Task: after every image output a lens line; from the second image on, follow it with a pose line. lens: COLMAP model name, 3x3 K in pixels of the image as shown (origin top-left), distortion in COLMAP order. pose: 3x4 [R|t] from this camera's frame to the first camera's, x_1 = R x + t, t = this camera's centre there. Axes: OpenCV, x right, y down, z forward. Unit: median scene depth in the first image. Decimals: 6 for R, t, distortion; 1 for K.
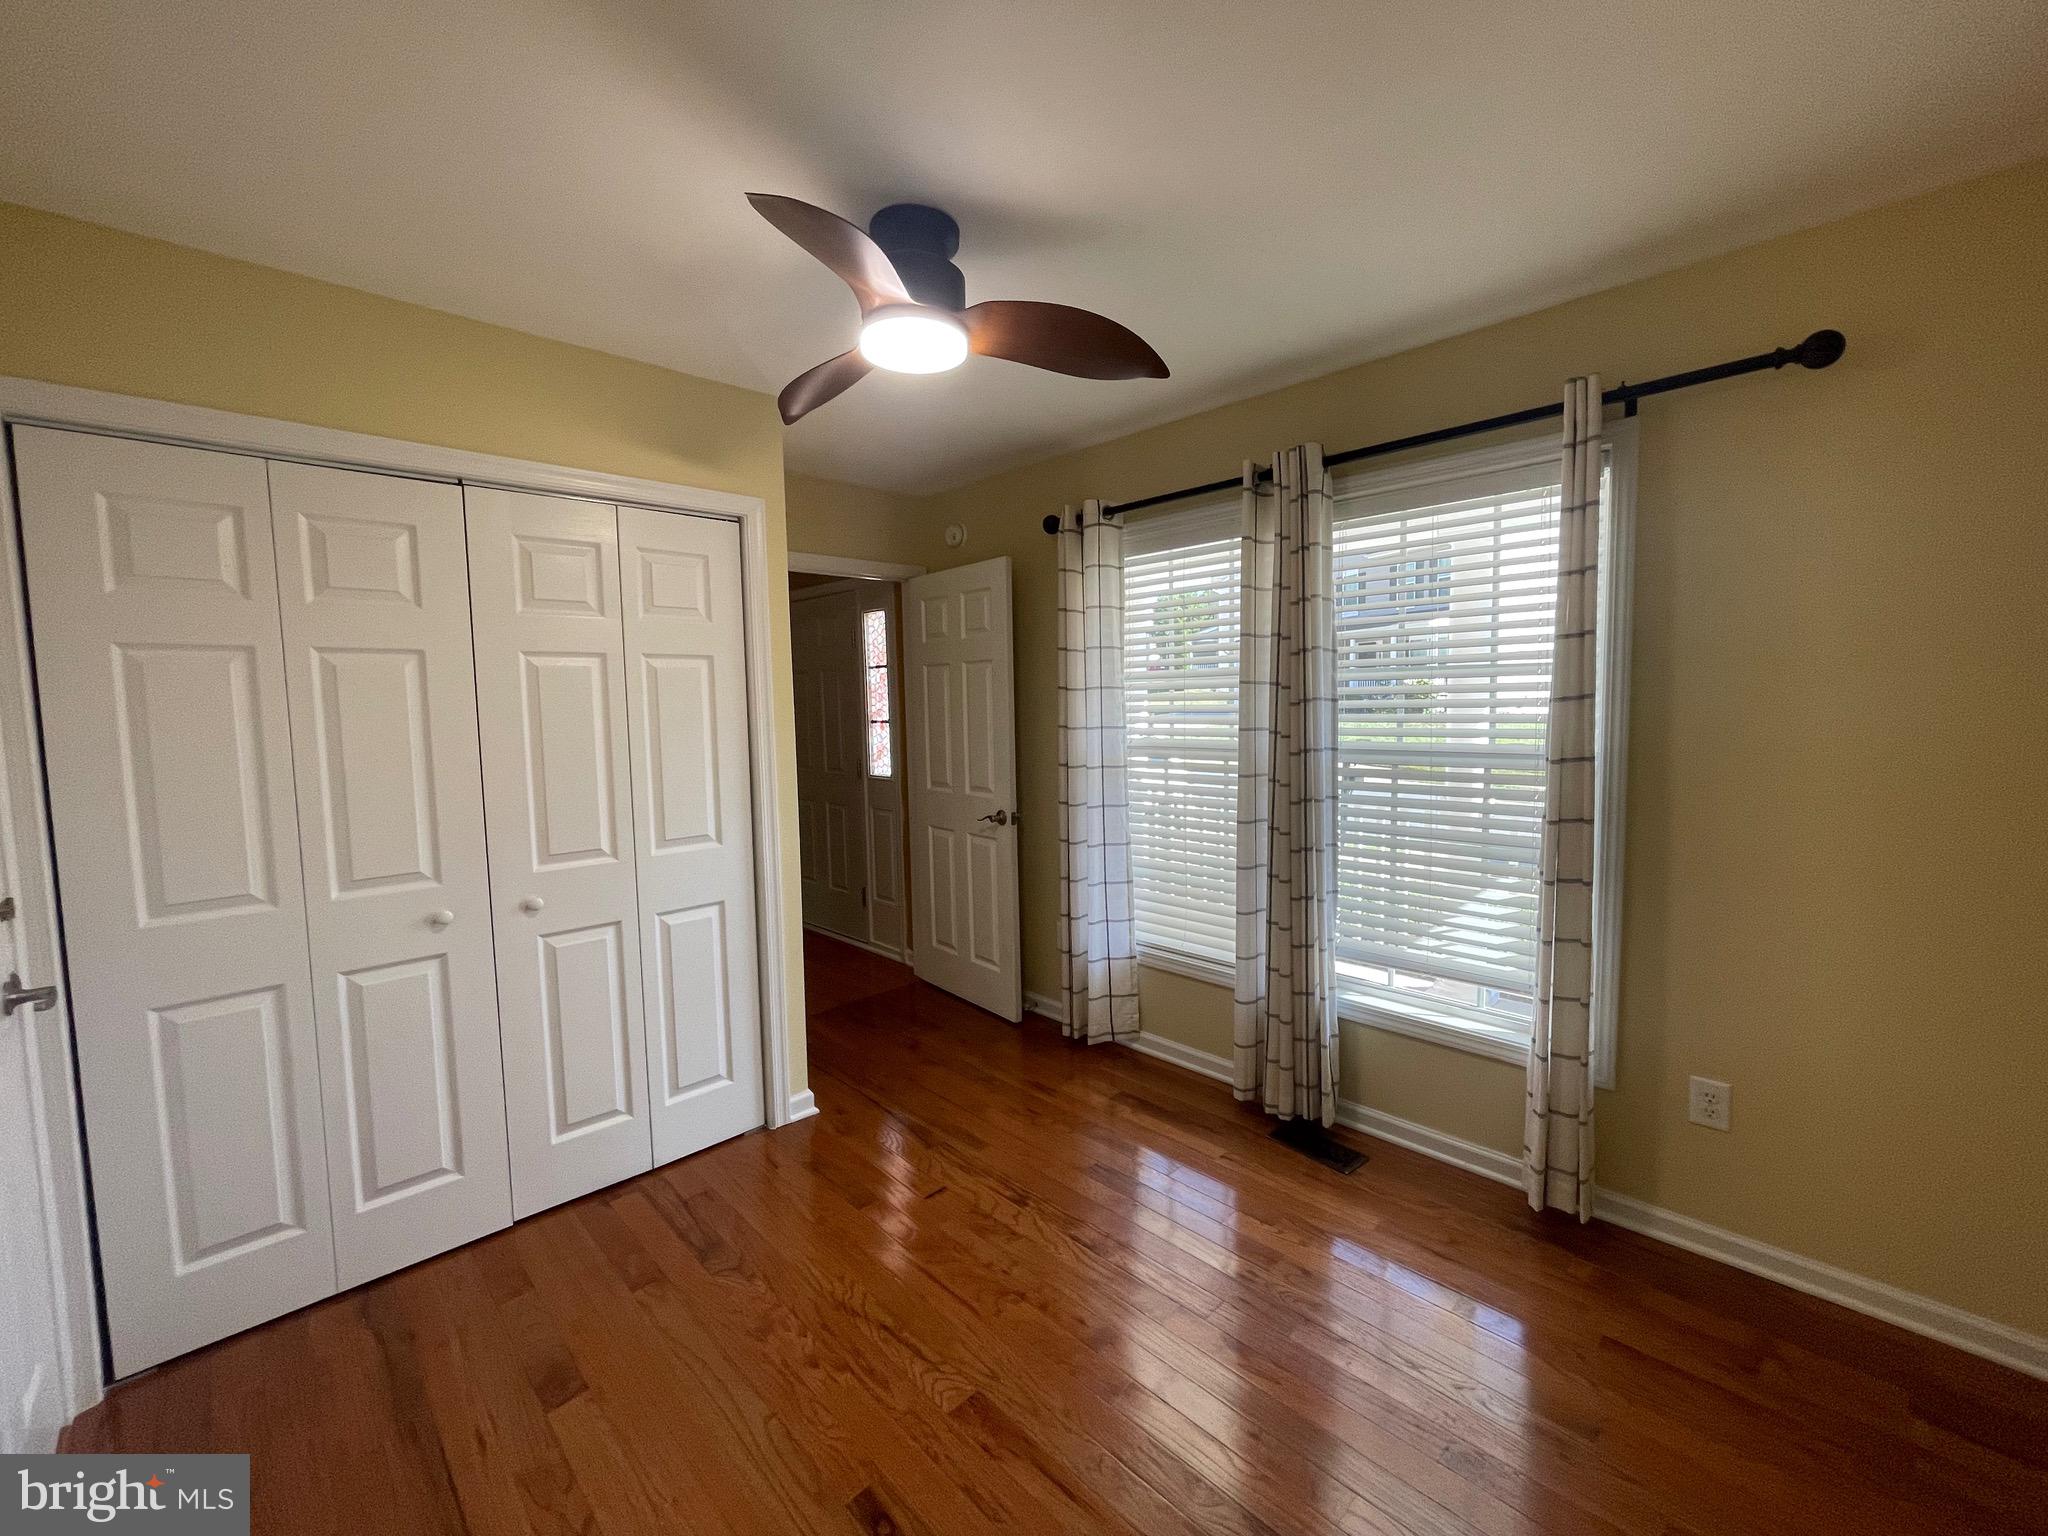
lens RADIAL K [[804.6, 0, 1035.2], [0, 804.6, 759.5], [0, 0, 1]] dist [-0.003294, 0.000066]
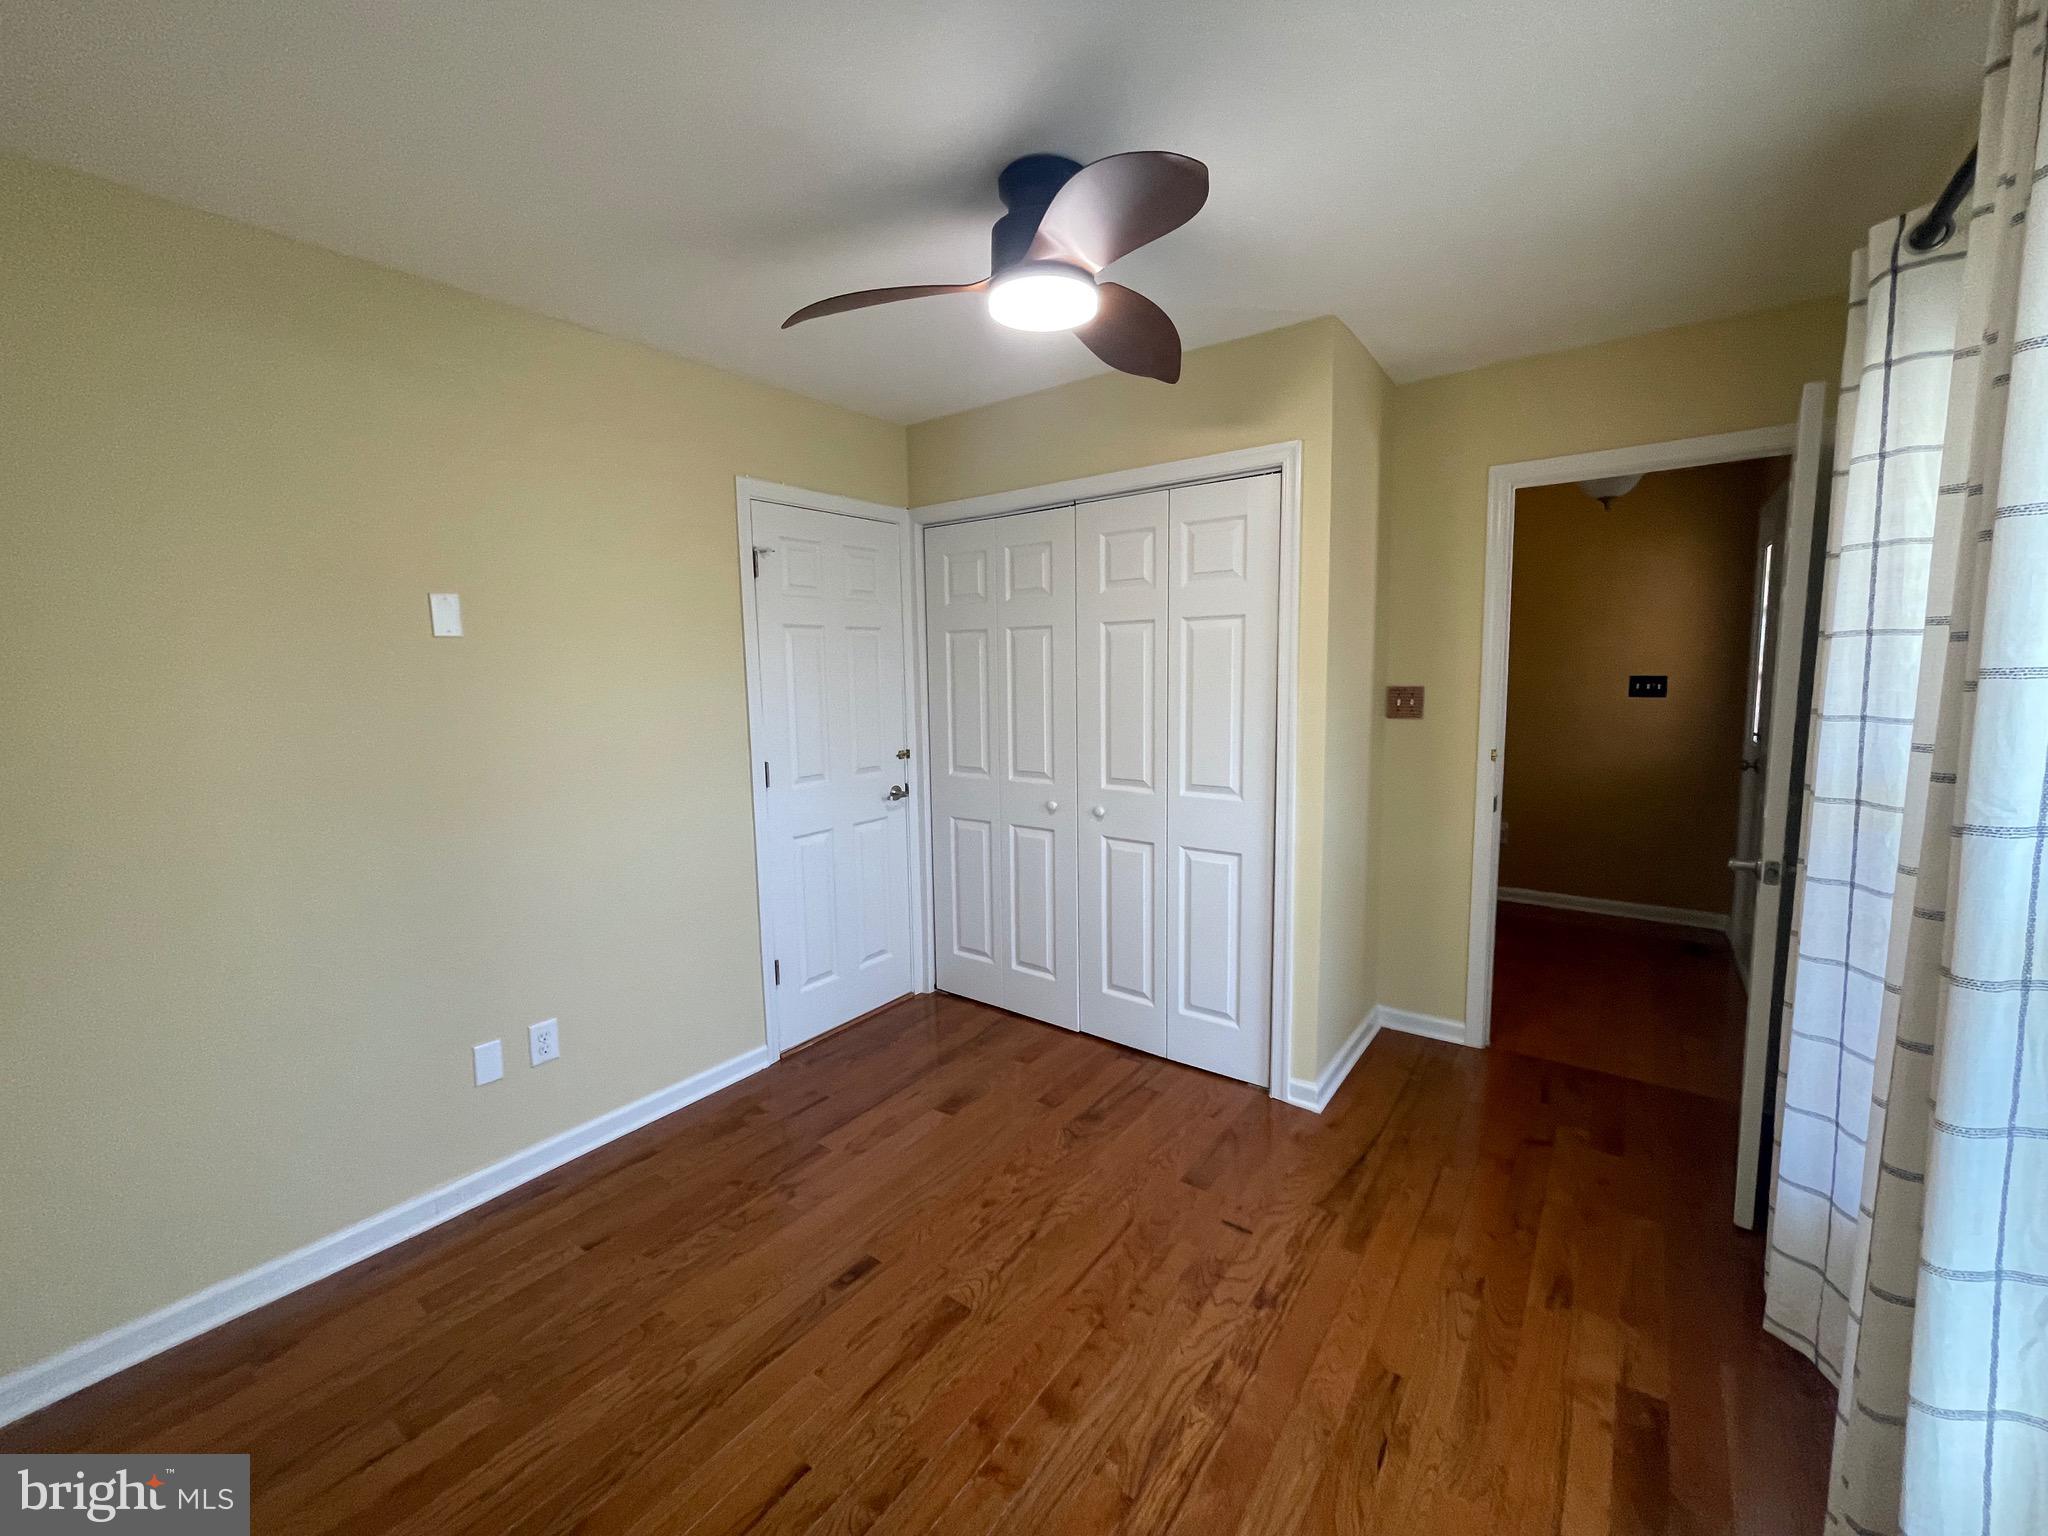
lens RADIAL K [[828.2, 0, 1015.5], [0, 828.2, 761.8], [0, 0, 1]] dist [-0.000222, -0.000022]
pose [[0.158713, 0.128324, -0.978950, 0.419119], [-0.060382, 0.990923, 0.120104, -0.036142], [0.985477, 0.040049, 0.165021, 0.379196]]
